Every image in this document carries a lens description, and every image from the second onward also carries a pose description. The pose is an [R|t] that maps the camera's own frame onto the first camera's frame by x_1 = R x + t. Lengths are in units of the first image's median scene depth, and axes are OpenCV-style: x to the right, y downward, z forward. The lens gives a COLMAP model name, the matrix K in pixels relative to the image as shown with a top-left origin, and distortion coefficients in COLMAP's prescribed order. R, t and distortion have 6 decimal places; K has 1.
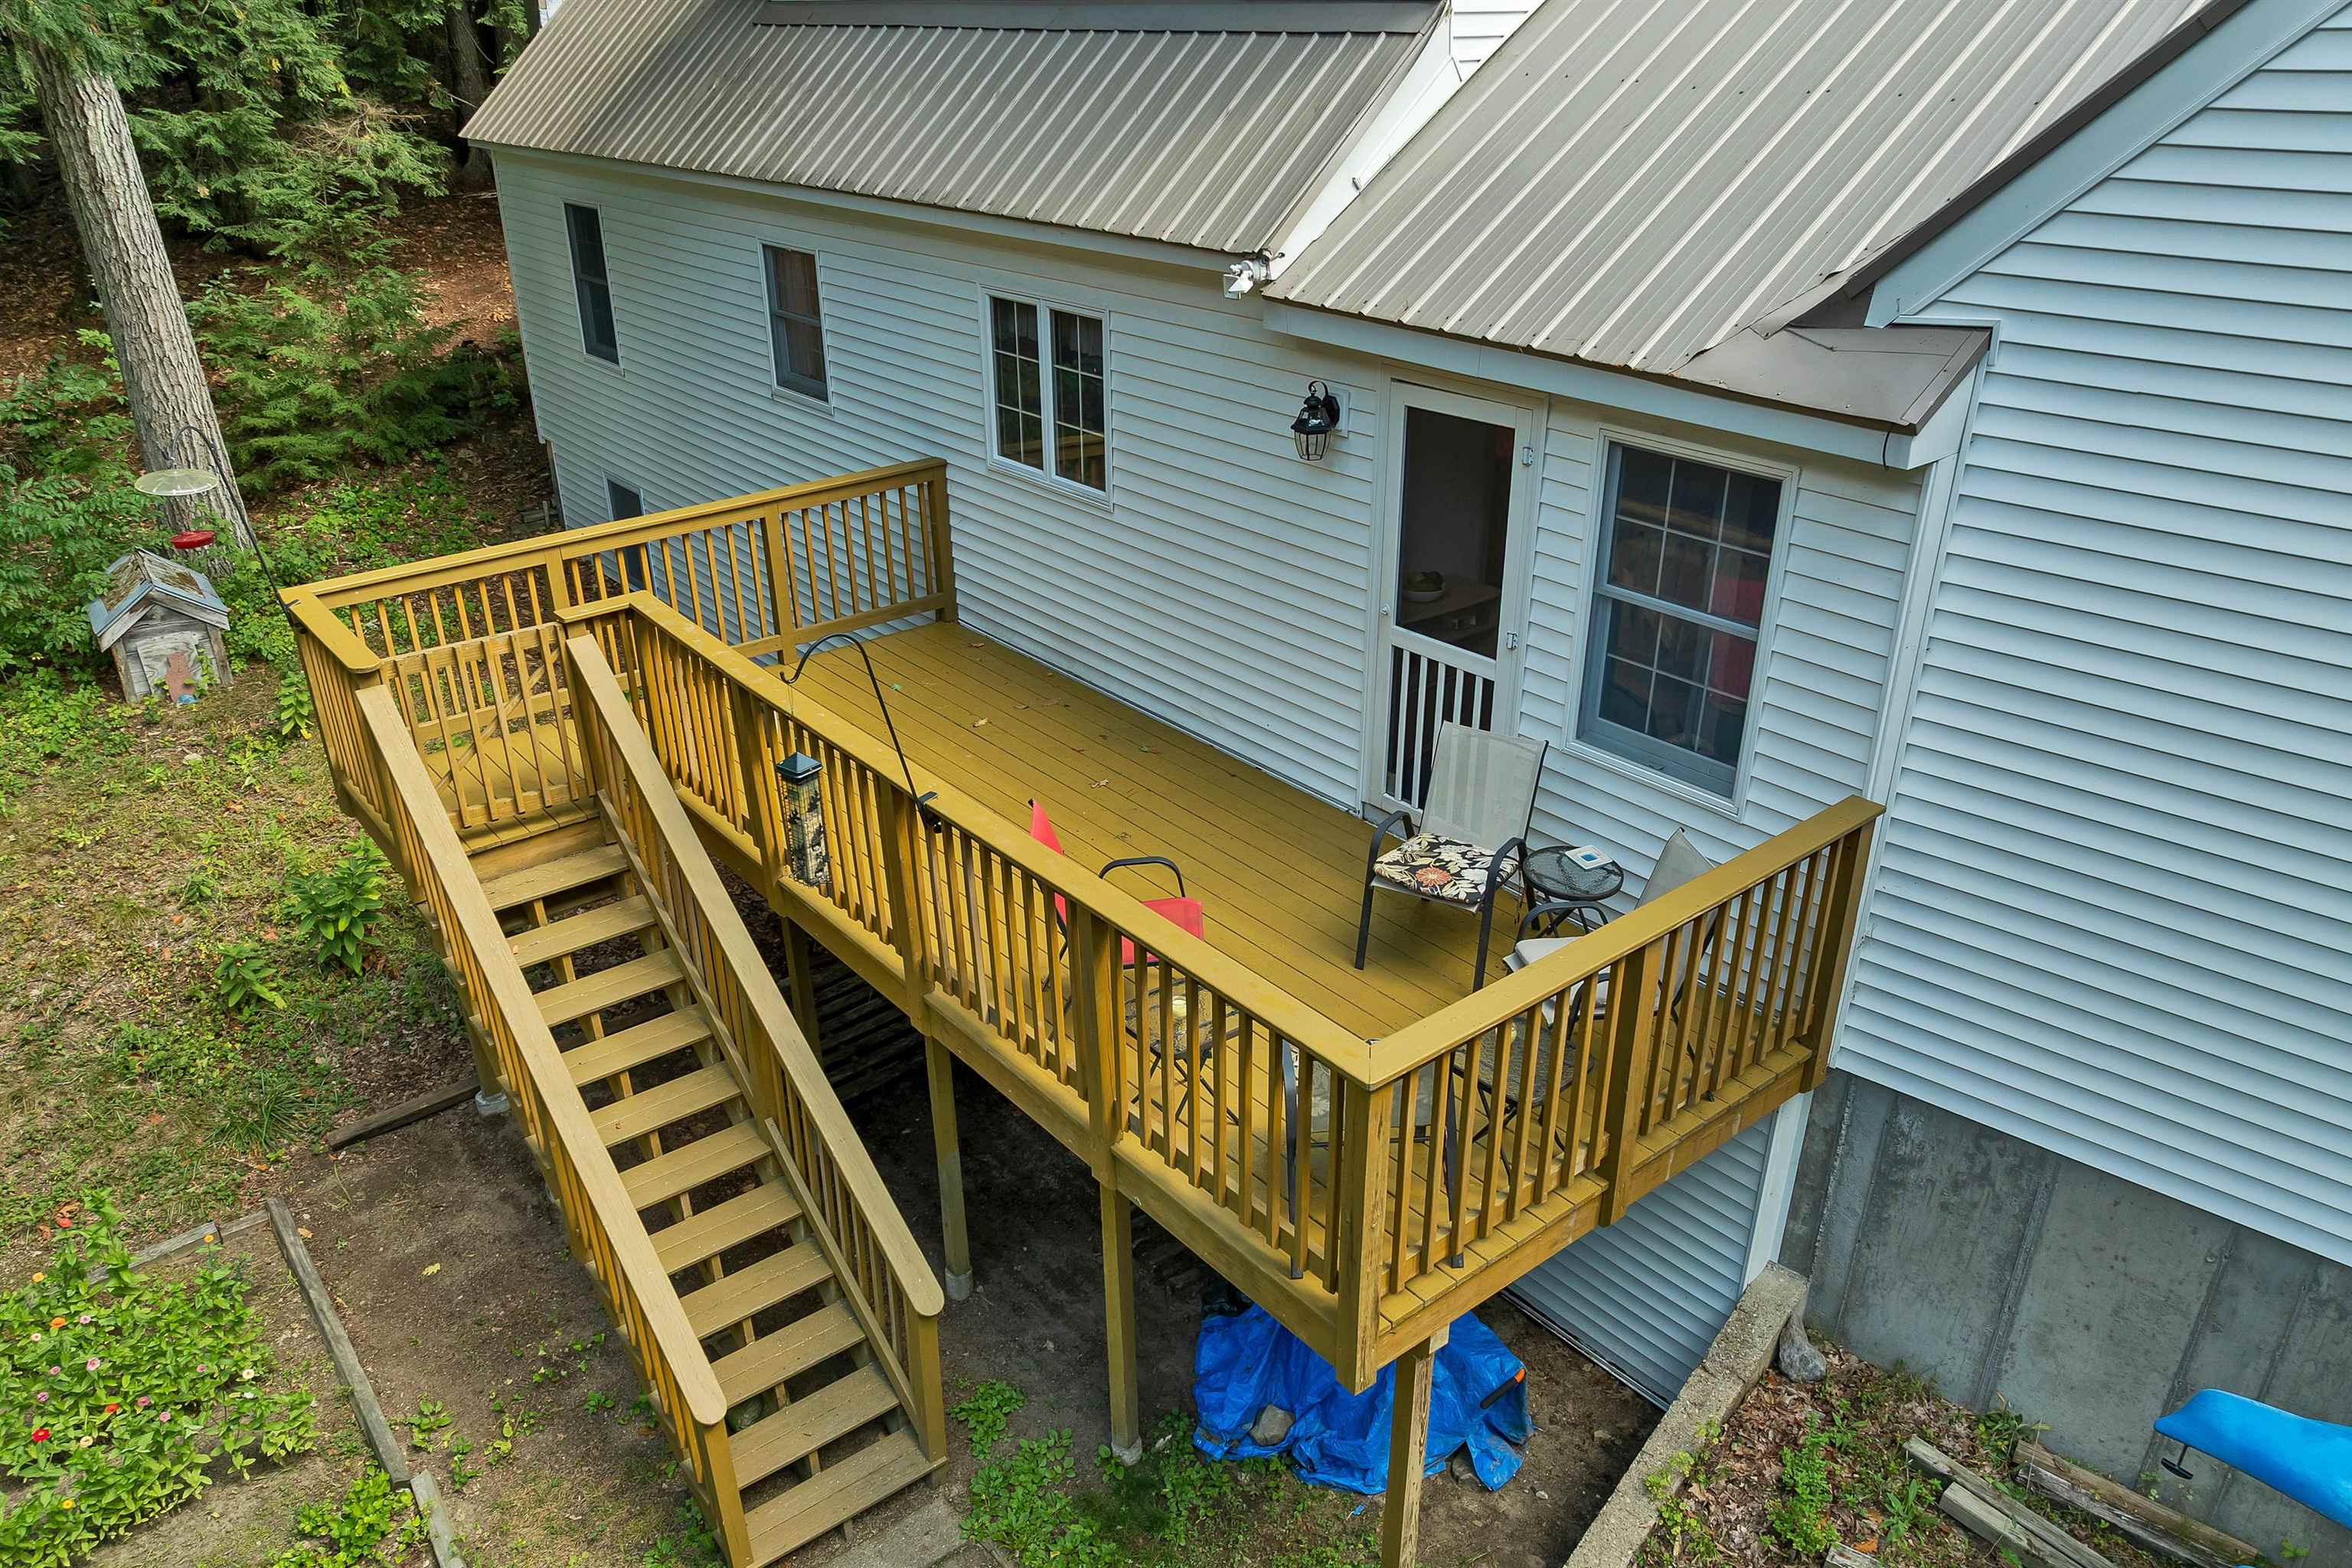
lens RADIAL K [[1681.4, 0, 1194.3], [0, 1681.4, 901.3], [0, 0, 1]] dist [-0.040235, -0.001713]
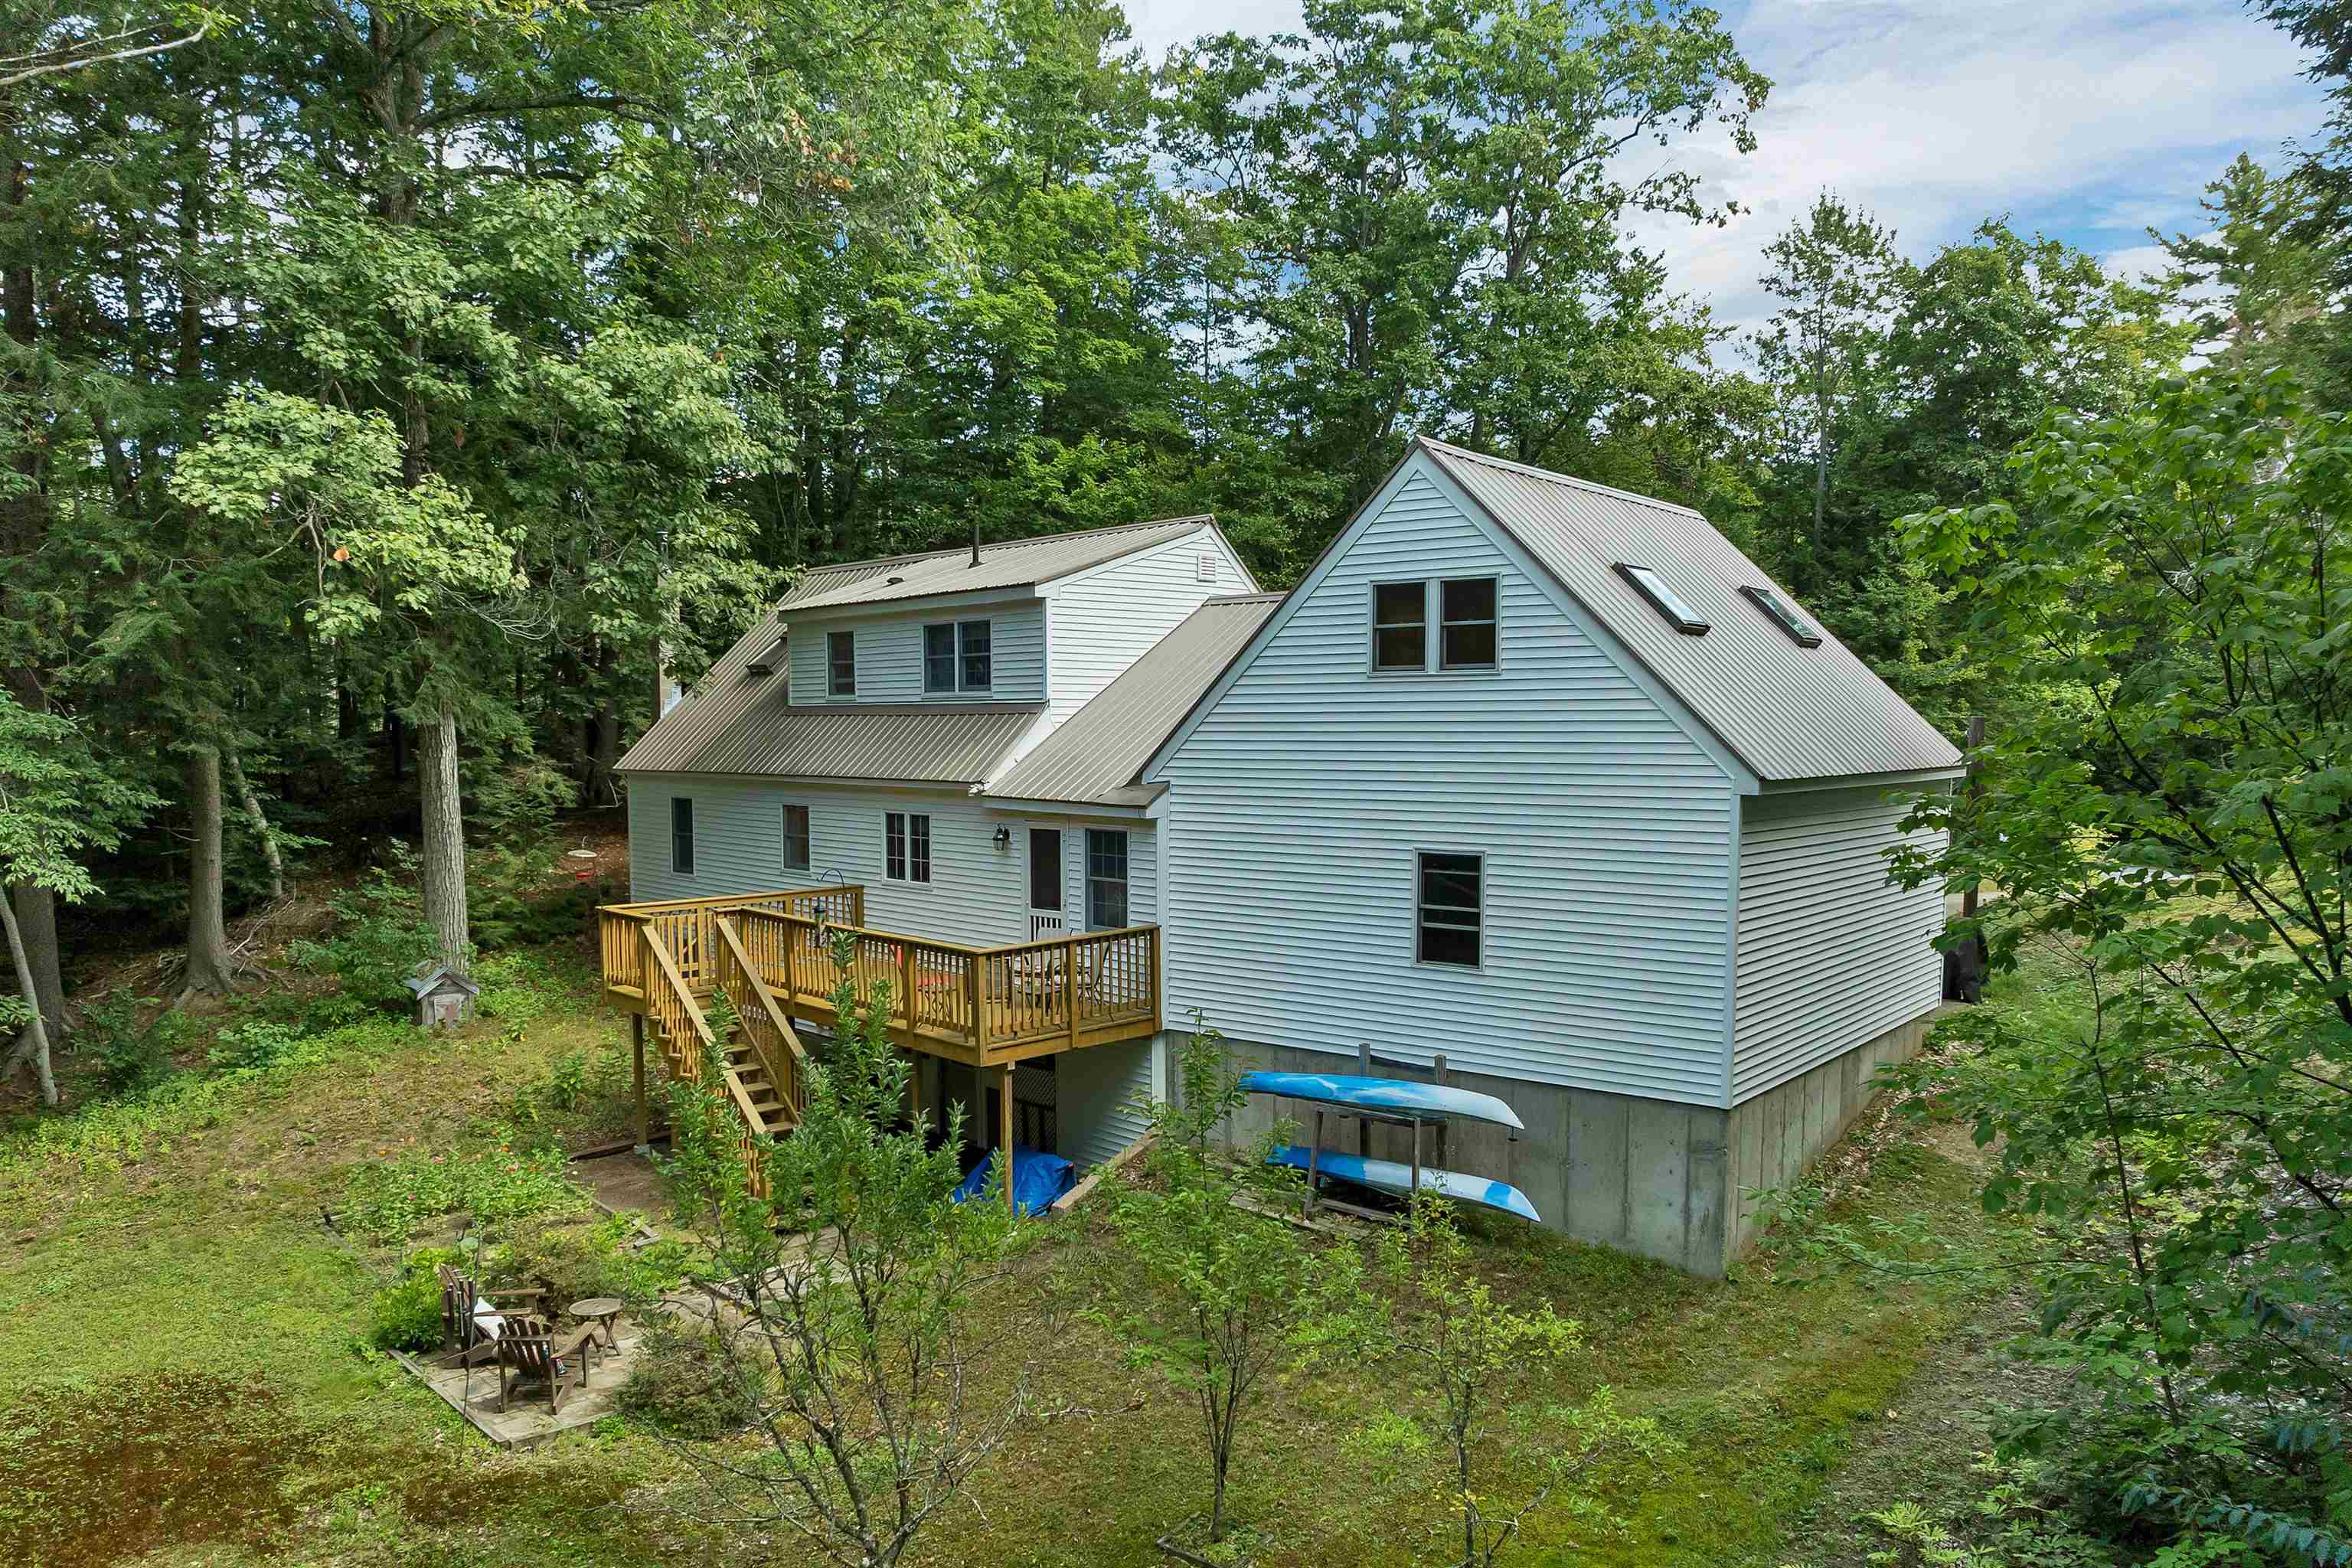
lens RADIAL K [[1681.4, 0, 1194.3], [0, 1681.4, 901.3], [0, 0, 1]] dist [-0.040235, -0.001713]
pose [[0.997485, -0.004414, 0.070739, 0.155475], [0.031260, 0.923141, -0.383188, 0.718776], [-0.063611, 0.384435, 0.920958, -1.254787]]
